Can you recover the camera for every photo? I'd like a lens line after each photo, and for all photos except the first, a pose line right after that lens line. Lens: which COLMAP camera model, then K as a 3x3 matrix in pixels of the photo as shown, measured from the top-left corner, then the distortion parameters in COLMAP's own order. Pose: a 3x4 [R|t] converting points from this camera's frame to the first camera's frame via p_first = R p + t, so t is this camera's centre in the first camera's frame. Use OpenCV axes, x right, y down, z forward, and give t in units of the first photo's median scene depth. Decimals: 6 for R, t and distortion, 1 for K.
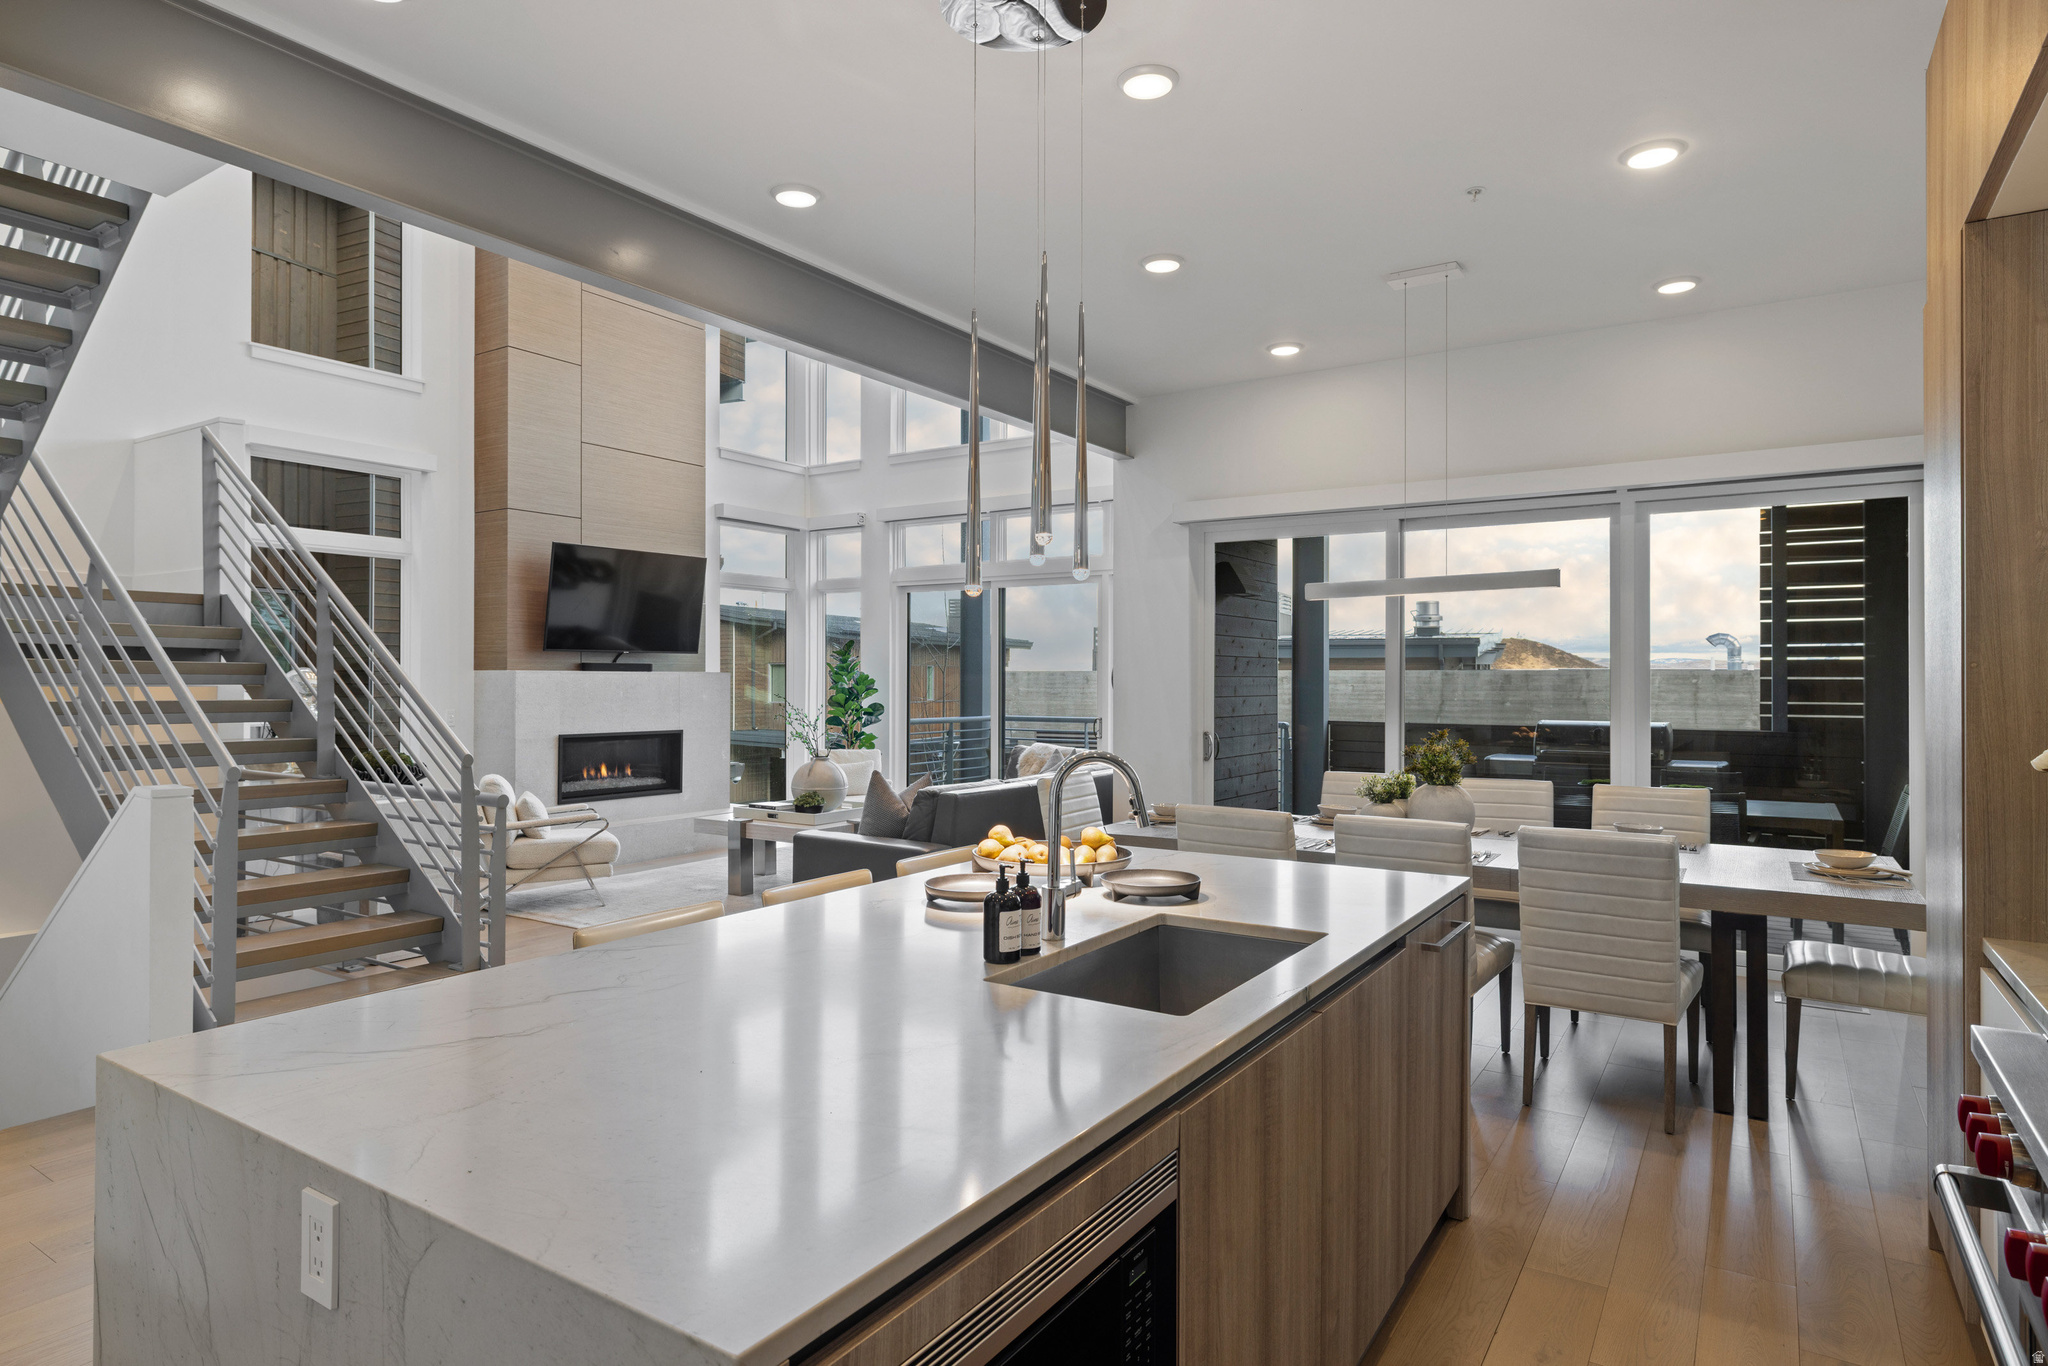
lens RADIAL K [[1138.2, 0, 1020.0], [0, 1138.2, 678.9], [0, 0, 1]] dist [-0.002002, 0.000156]
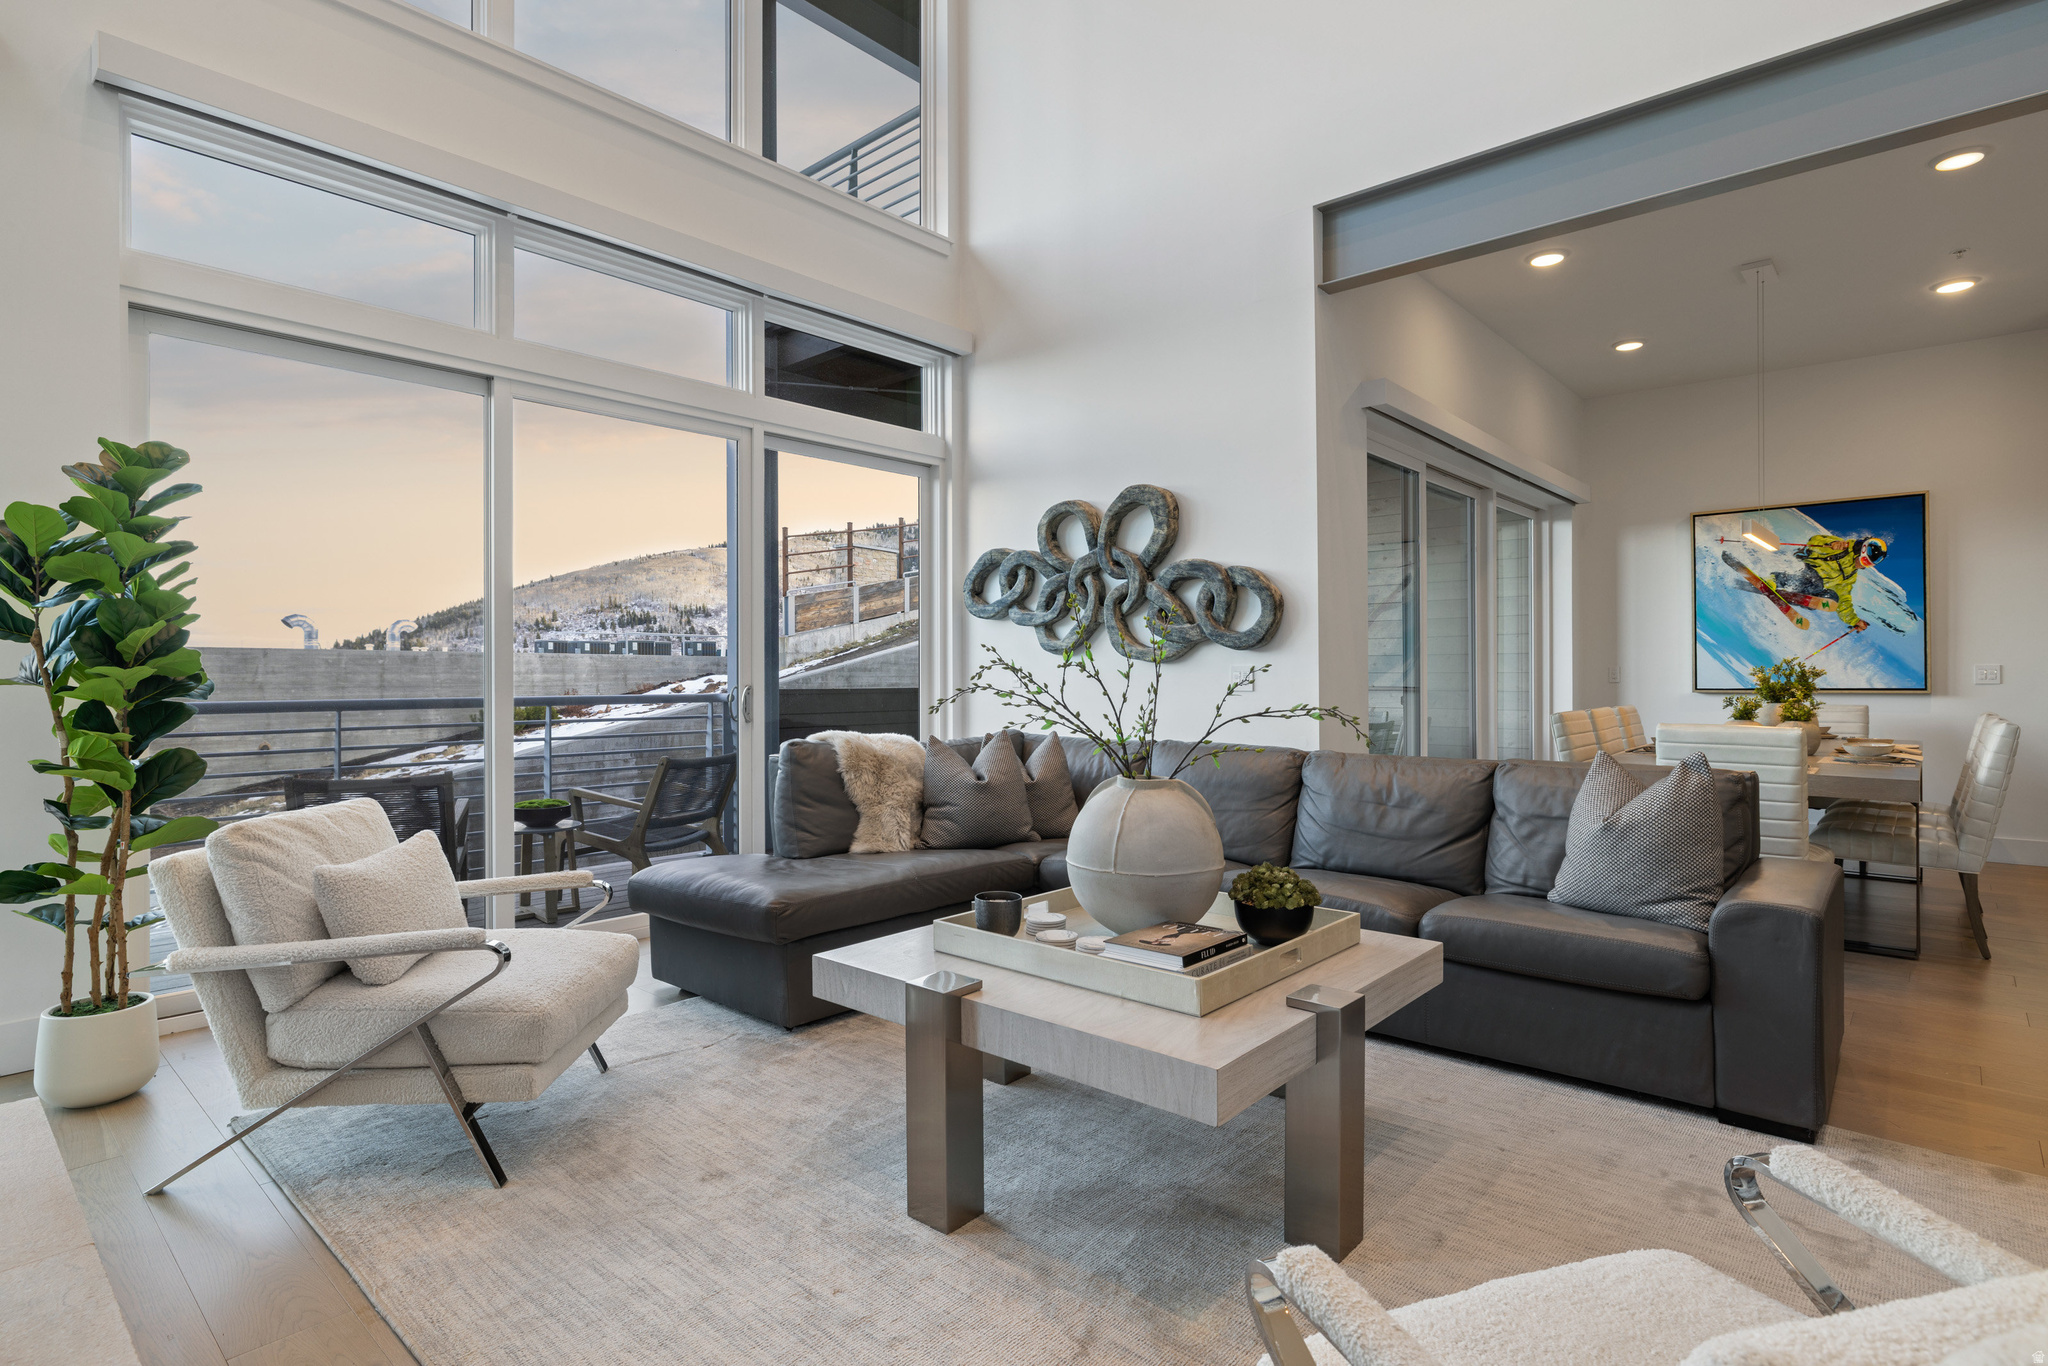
lens RADIAL K [[1032.3, 0, 1017.8], [0, 1032.3, 675.2], [0, 0, 1]] dist [-0.001891, -0.000633]
pose [[0.151311, -0.002736, 0.988482, -0.427607], [0.002272, 0.999994, 0.002421, 0.030173], [-0.988484, 0.001879, 0.151316, 0.838784]]
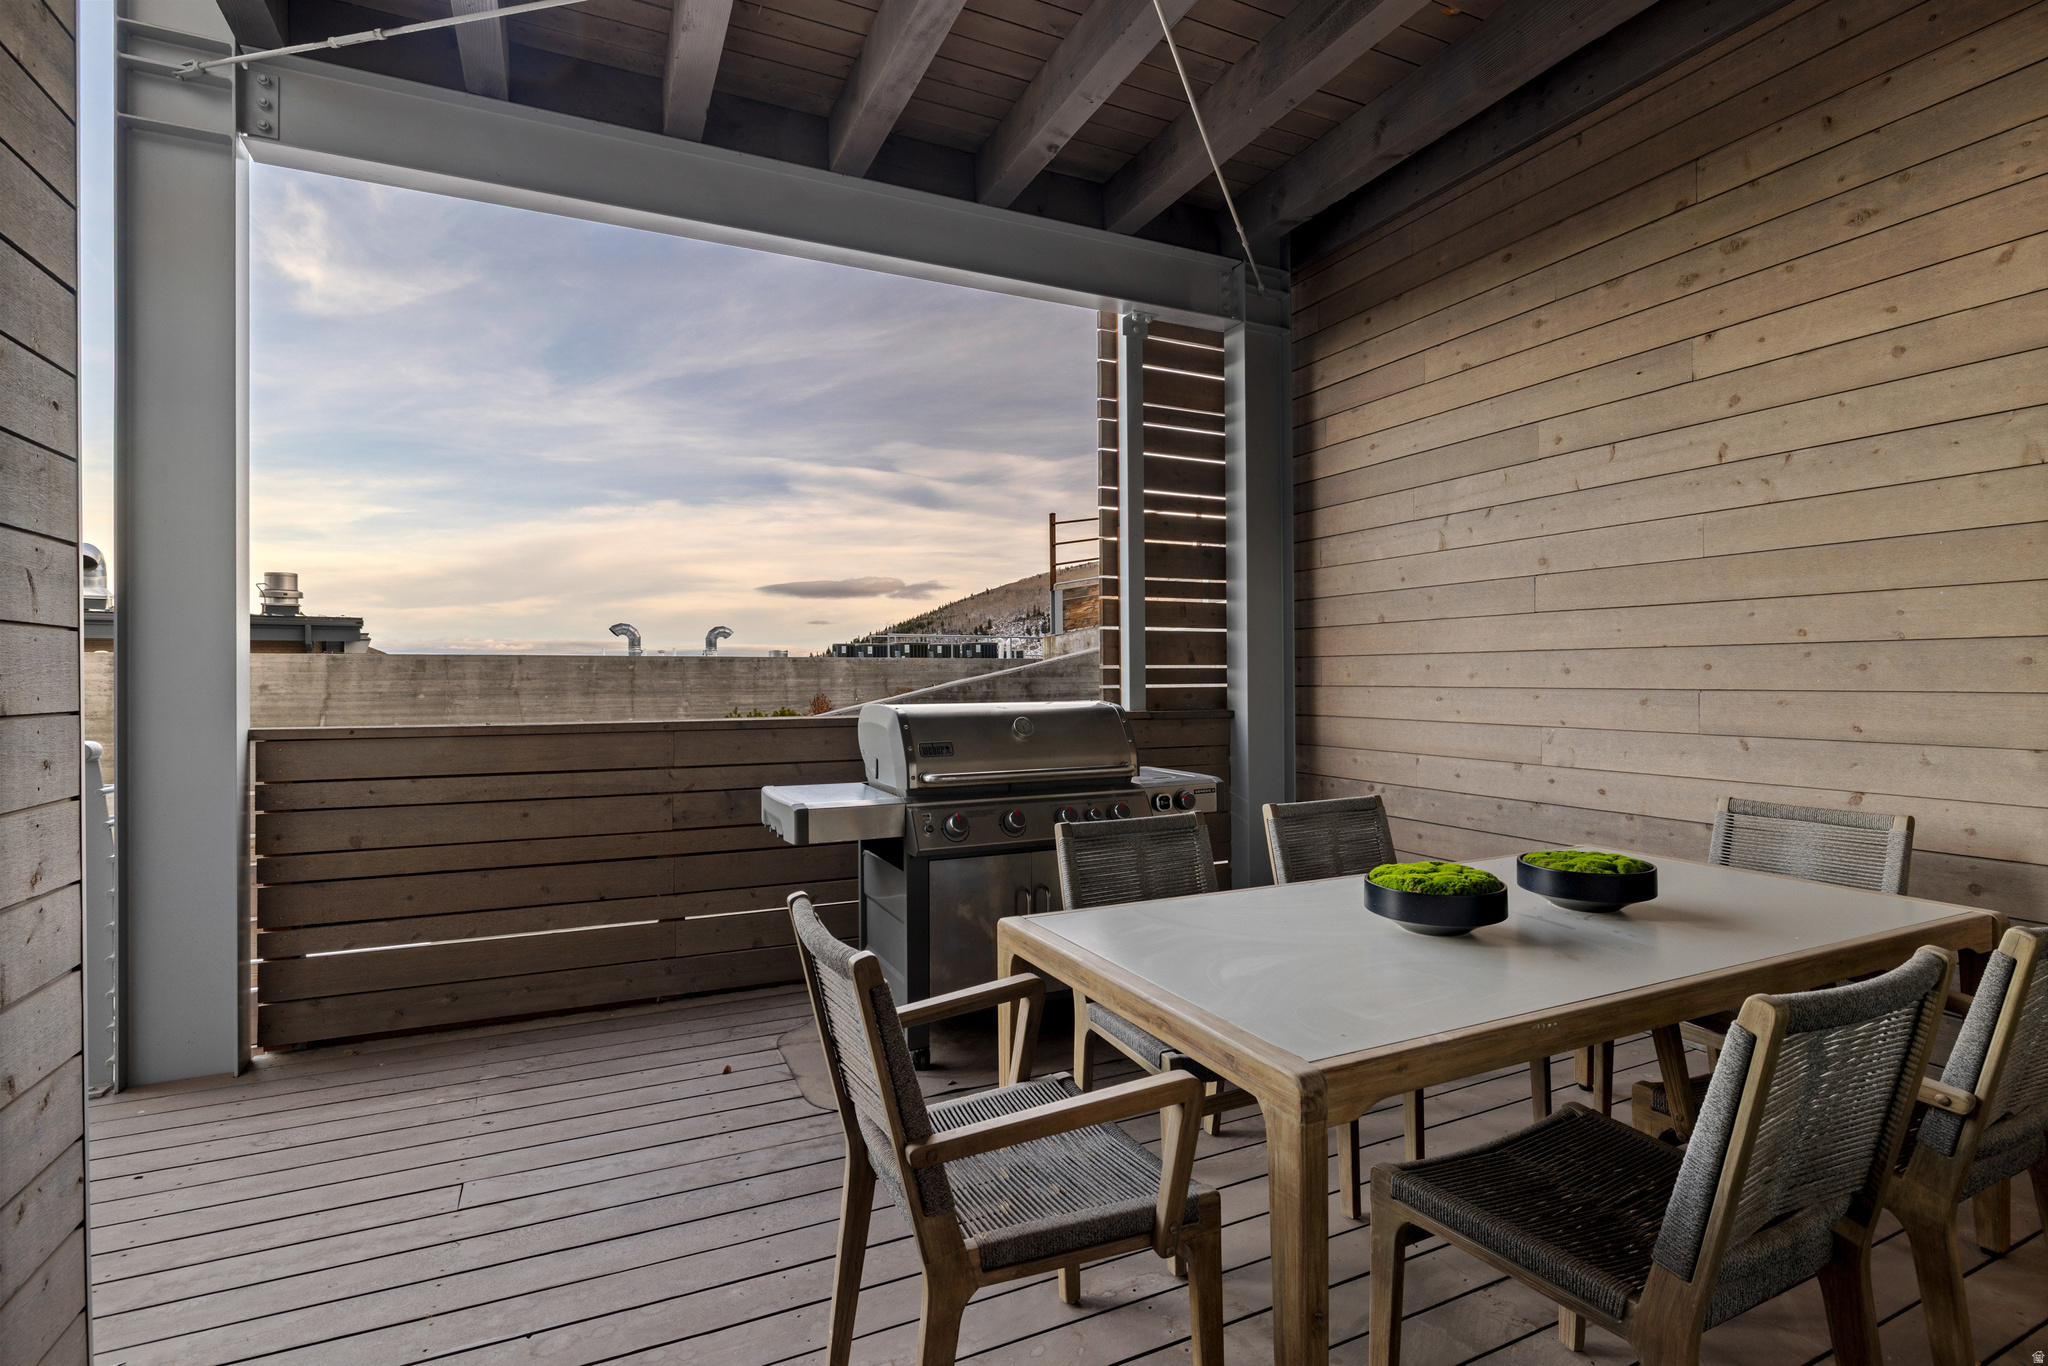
lens RADIAL K [[981.0, 0, 1011.9], [0, 981.0, 674.6], [0, 0, 1]] dist [-0.003786, -0.000537]
pose [[0.526330, -0.003893, 0.850272, 0.155117], [0.006632, 0.999978, 0.000473, 0.023717], [-0.850255, 0.005390, 0.526344, 0.724974]]
